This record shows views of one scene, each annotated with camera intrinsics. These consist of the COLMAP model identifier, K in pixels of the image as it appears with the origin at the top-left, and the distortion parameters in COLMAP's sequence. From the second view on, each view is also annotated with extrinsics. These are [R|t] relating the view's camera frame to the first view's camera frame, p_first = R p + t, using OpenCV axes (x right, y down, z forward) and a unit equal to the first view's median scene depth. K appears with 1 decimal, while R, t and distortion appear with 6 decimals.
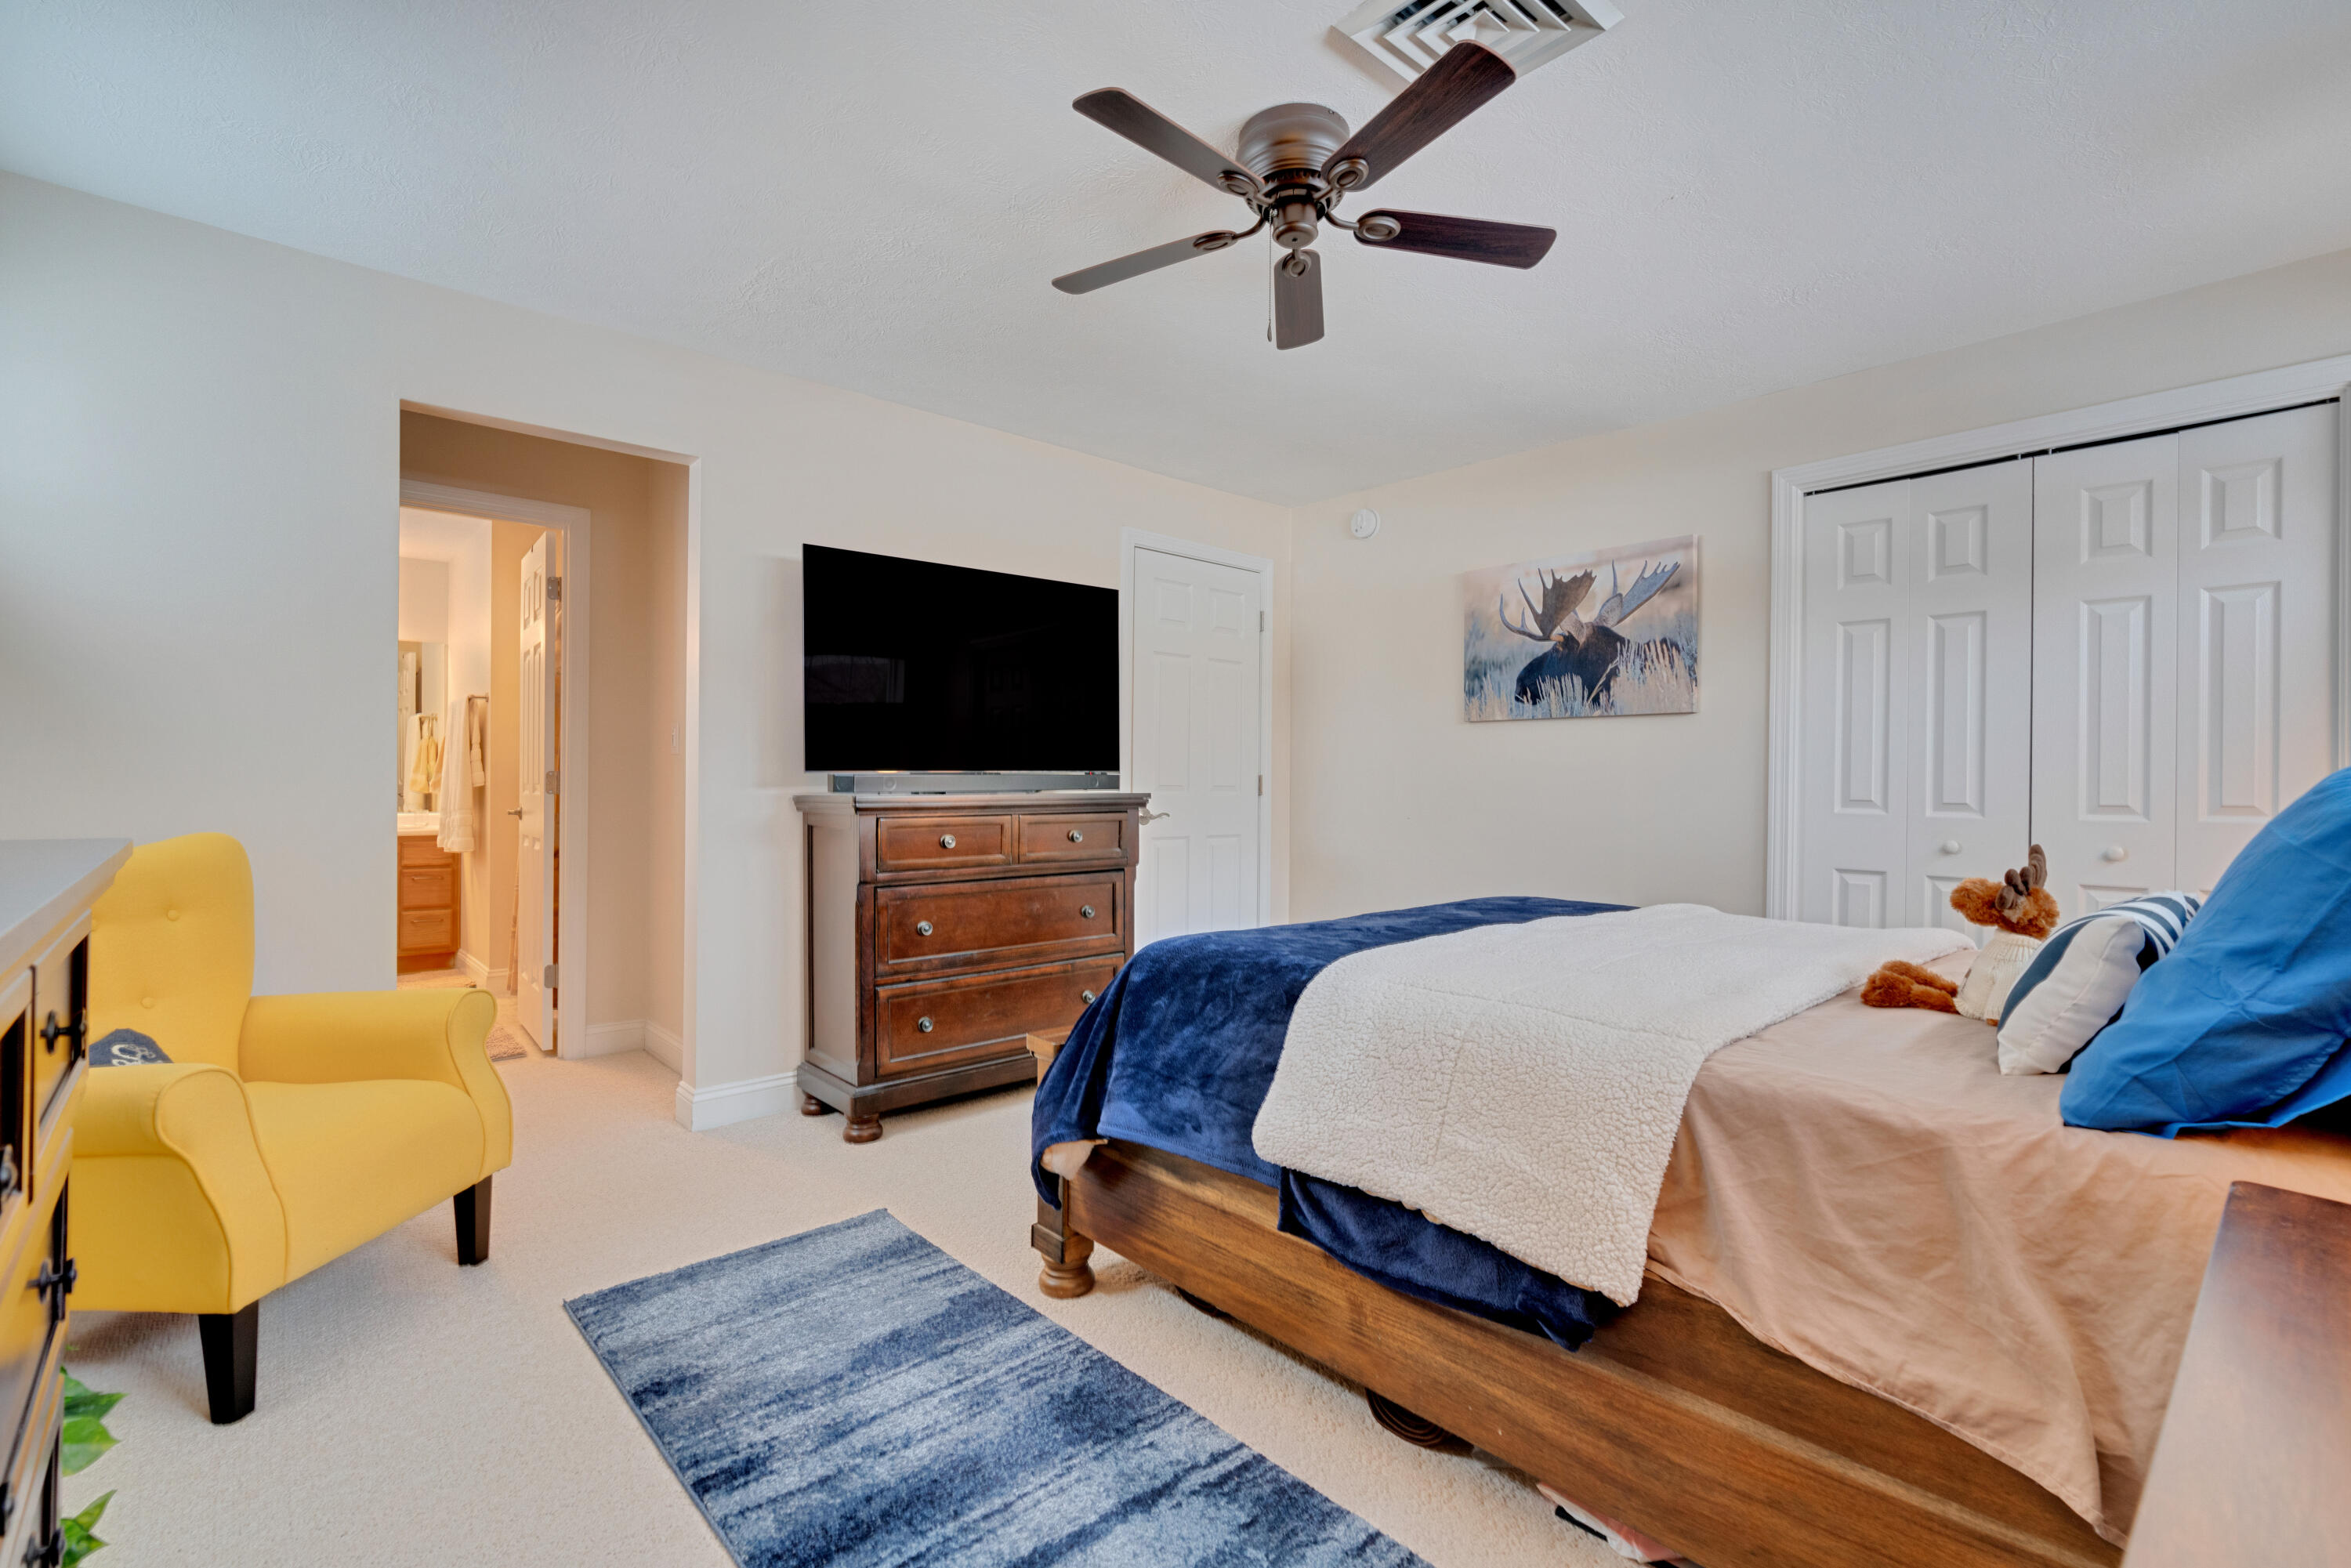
lens RADIAL K [[1047.9, 0, 1186.2], [0, 1047.9, 782.8], [0, 0, 1]] dist [-0.017649, 0.005894]
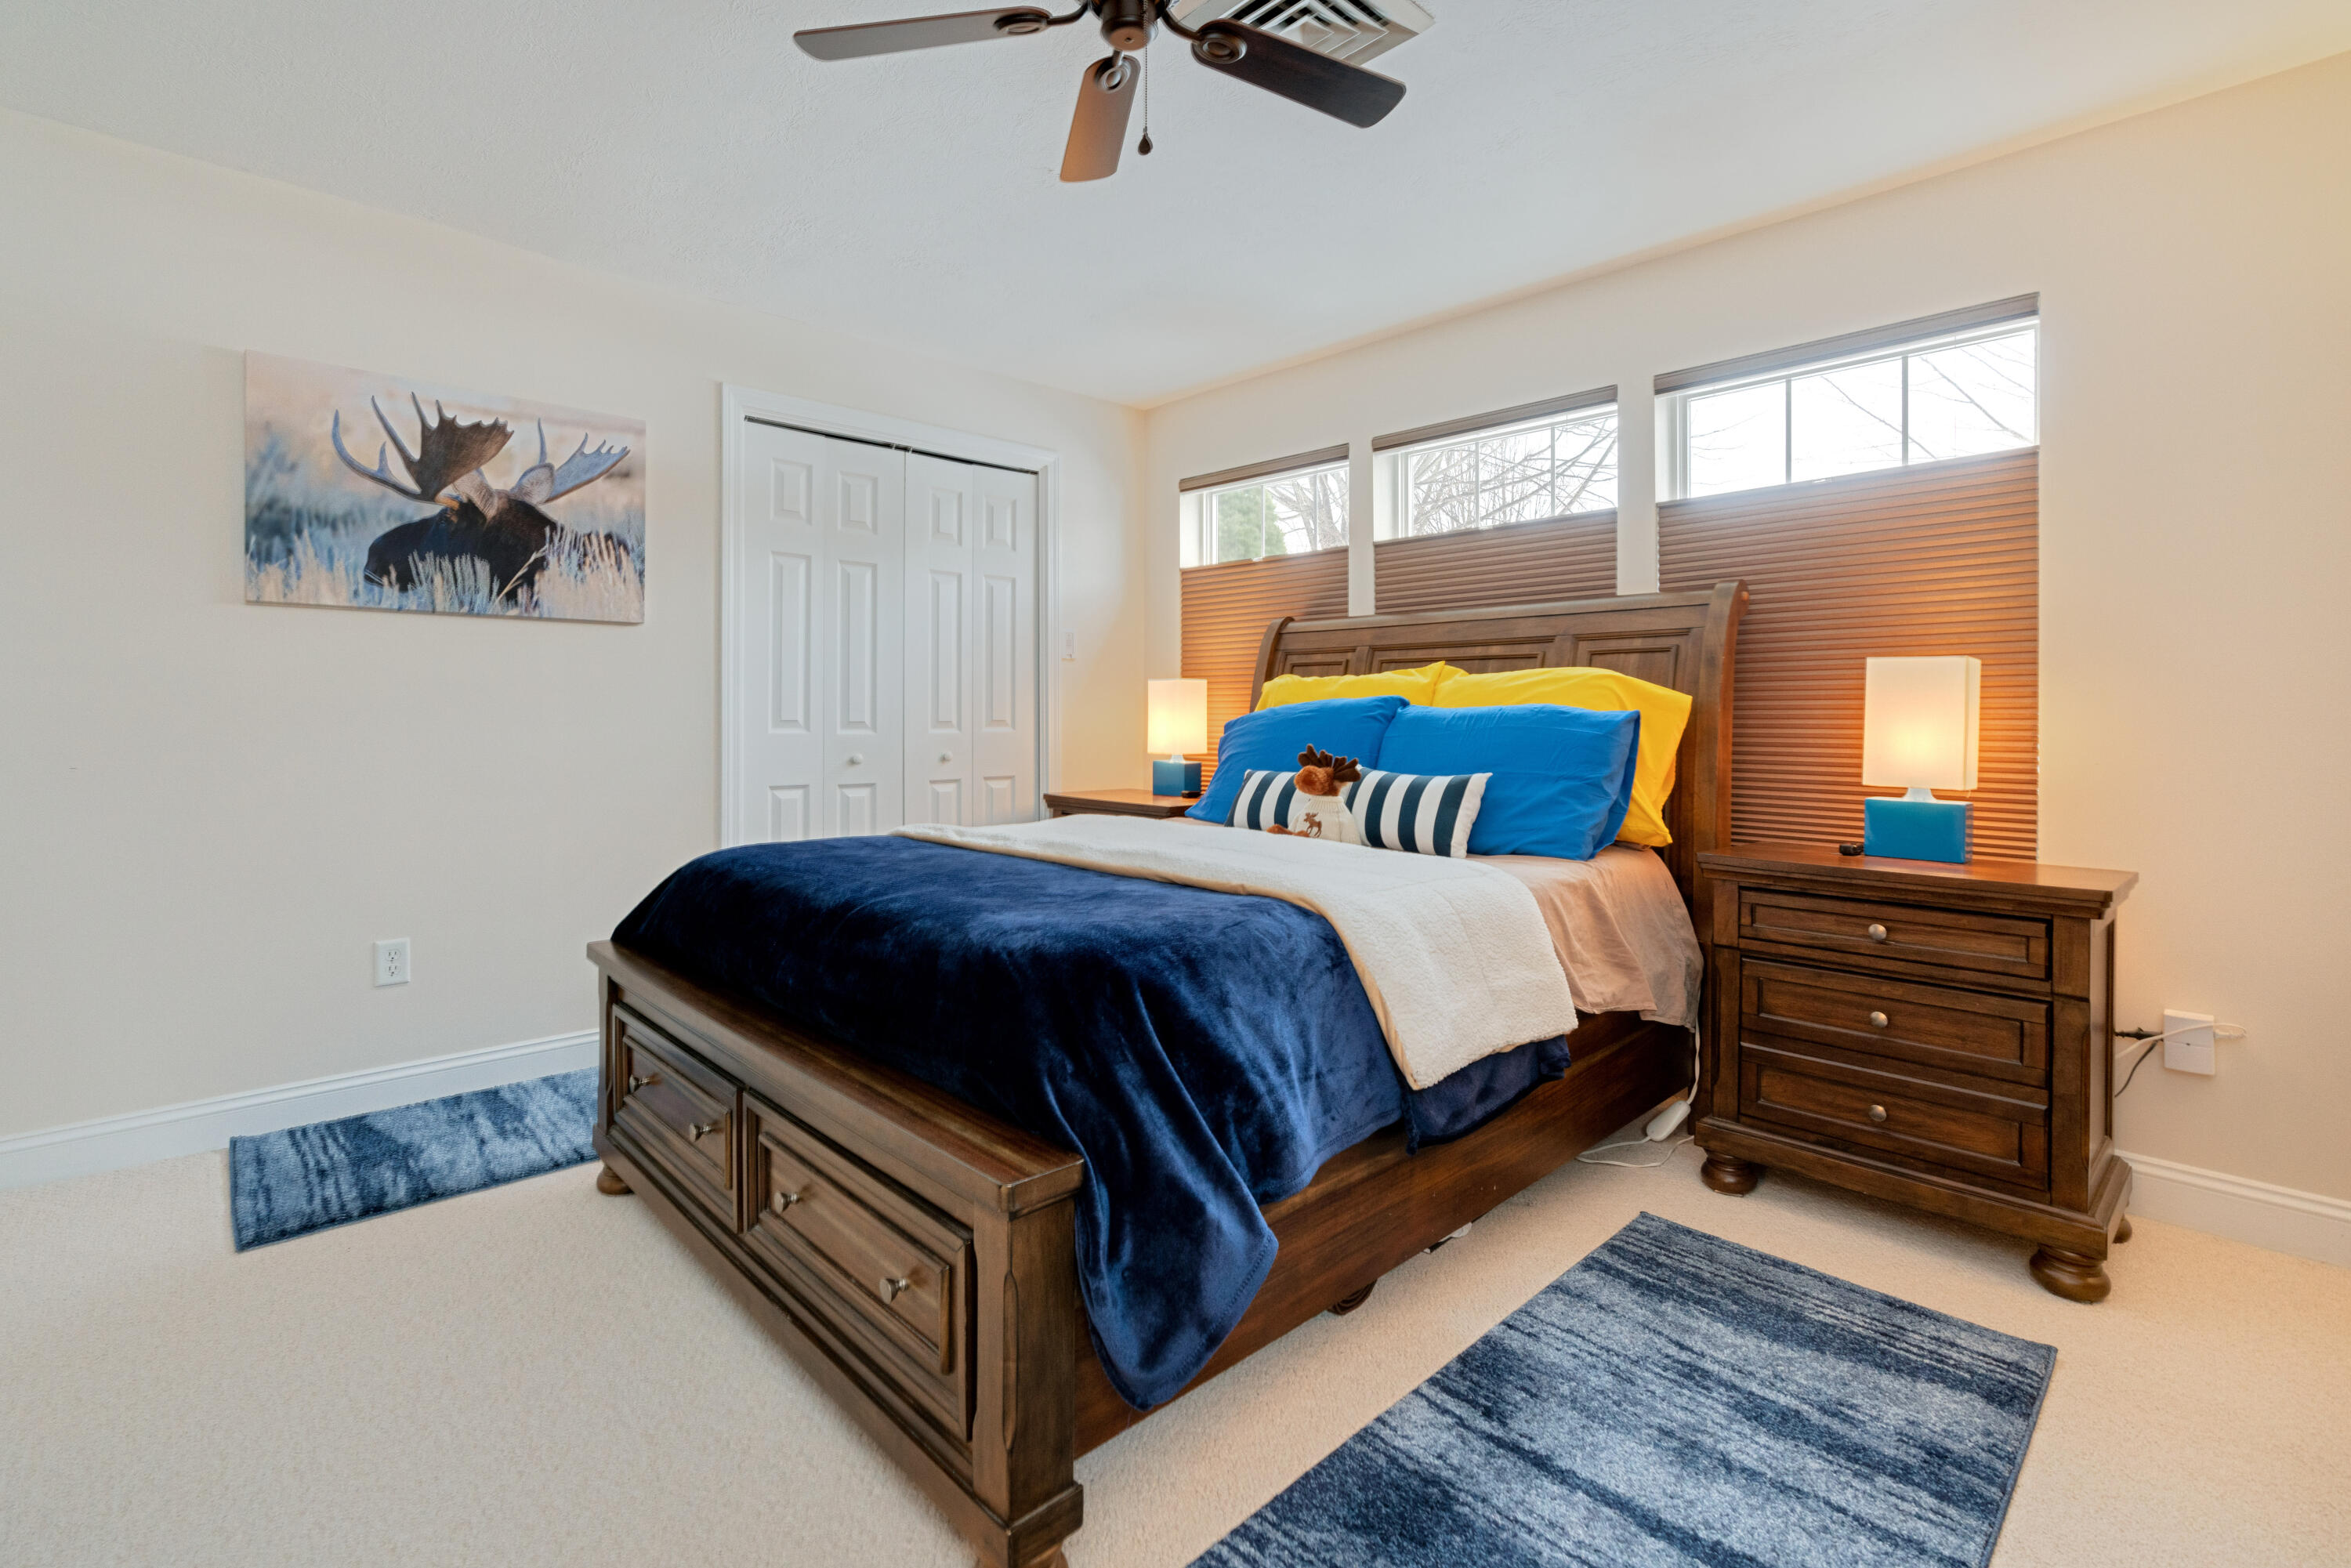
lens RADIAL K [[1065.2, 0, 1174.3], [0, 1065.2, 726.9], [0, 0, 1]] dist [-0.000278, -0.000369]
pose [[-0.019072, -0.023404, 0.999544, -0.399496], [-0.003804, 0.999720, 0.023335, -0.003844], [-0.999811, -0.003357, -0.019156, 0.539215]]
